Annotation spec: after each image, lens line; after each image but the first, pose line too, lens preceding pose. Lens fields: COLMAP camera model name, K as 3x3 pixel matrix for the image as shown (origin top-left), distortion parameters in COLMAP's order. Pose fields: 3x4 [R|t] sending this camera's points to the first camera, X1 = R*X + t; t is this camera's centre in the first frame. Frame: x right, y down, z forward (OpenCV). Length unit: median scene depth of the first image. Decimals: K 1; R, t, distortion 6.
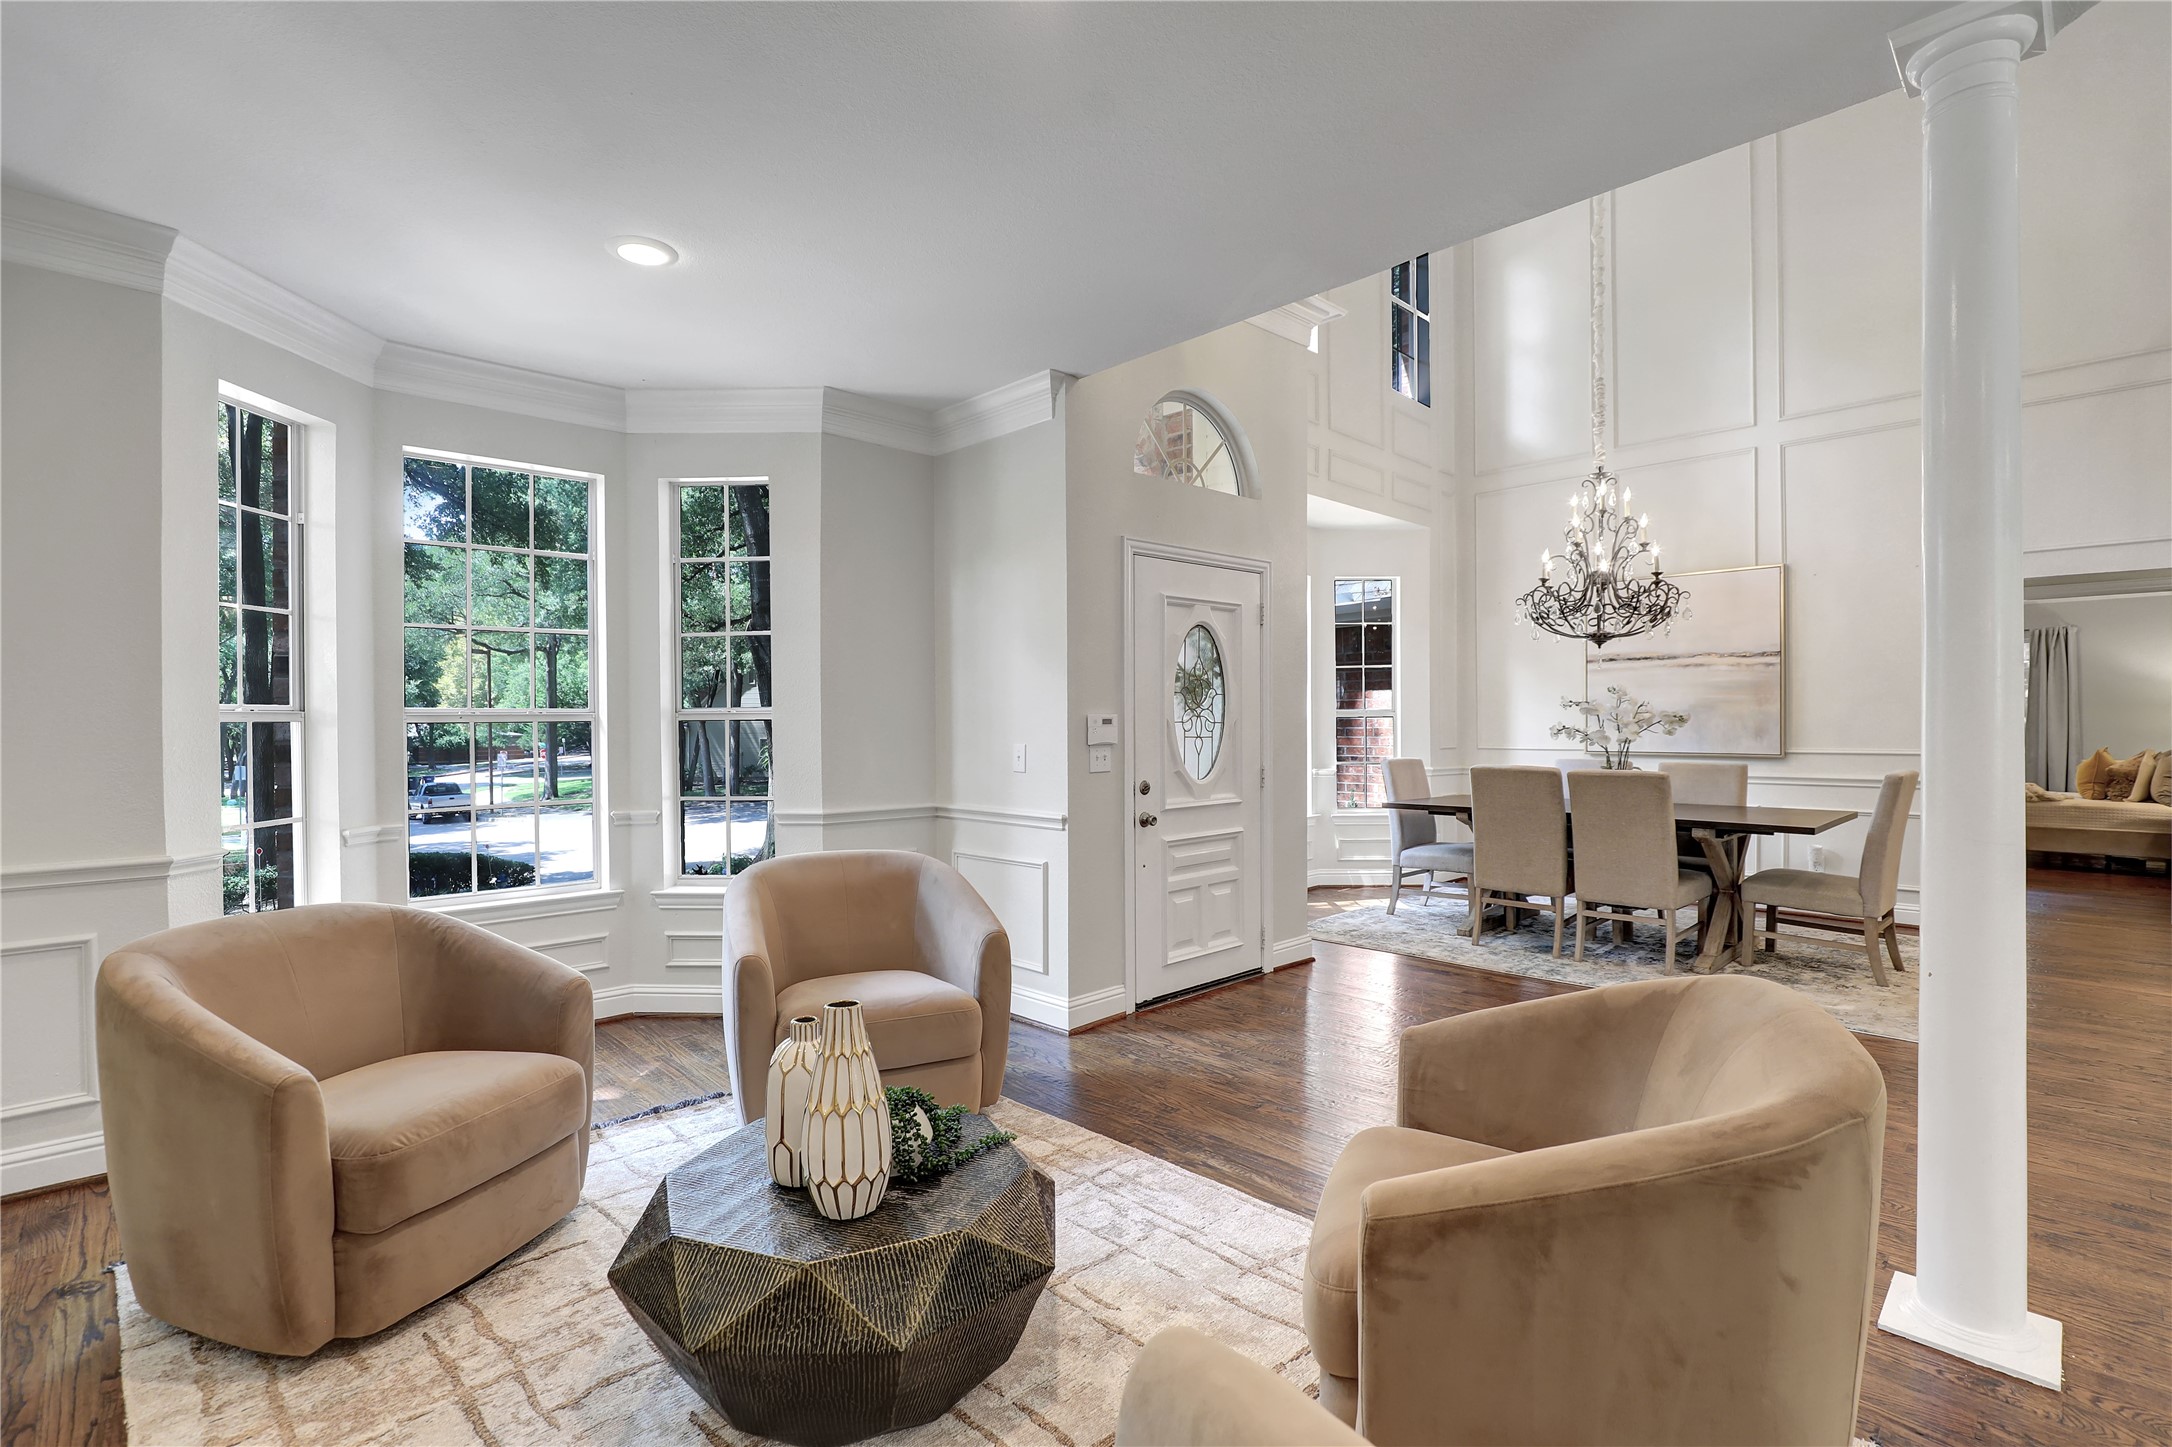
lens RADIAL K [[1038.4, 0, 1086.0], [0, 1038.4, 723.5], [0, 0, 1]] dist [-0.013542, -0.000186]
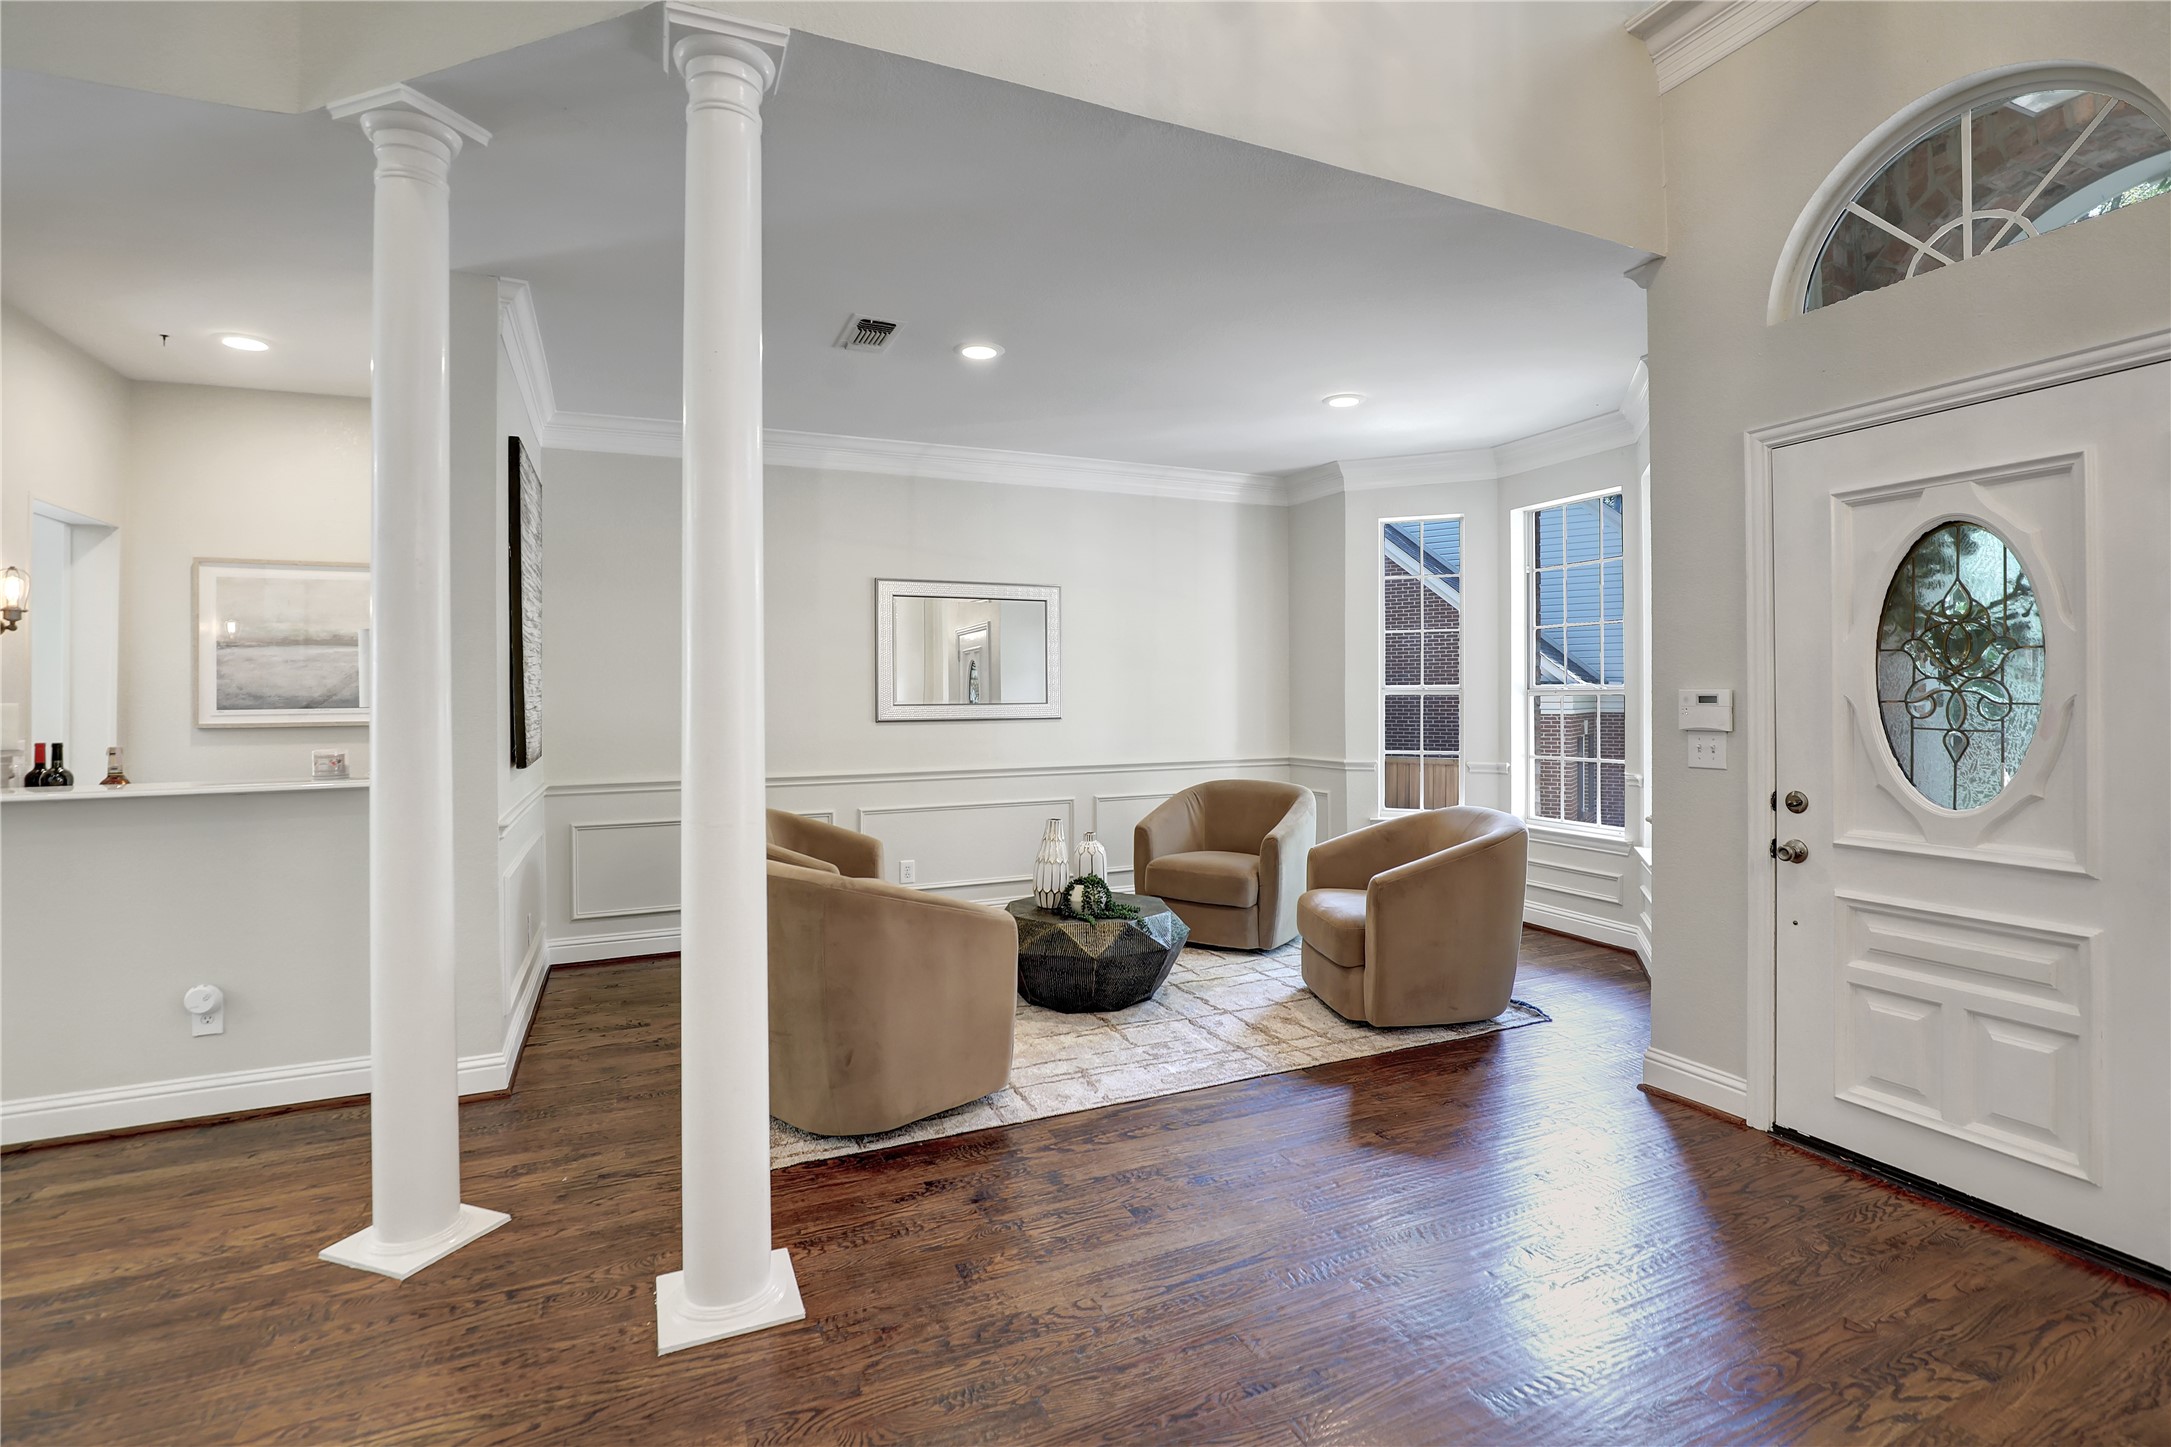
lens RADIAL K [[1038.0, 0, 1085.5], [0, 1038.0, 723.5], [0, 0, 1]] dist [-0.013542, -0.000186]
pose [[-0.362781, 0.030331, -0.931381, 0.819842], [-0.001200, 0.999454, 0.033015, -0.007851], [0.931874, 0.013095, -0.362546, 0.827077]]
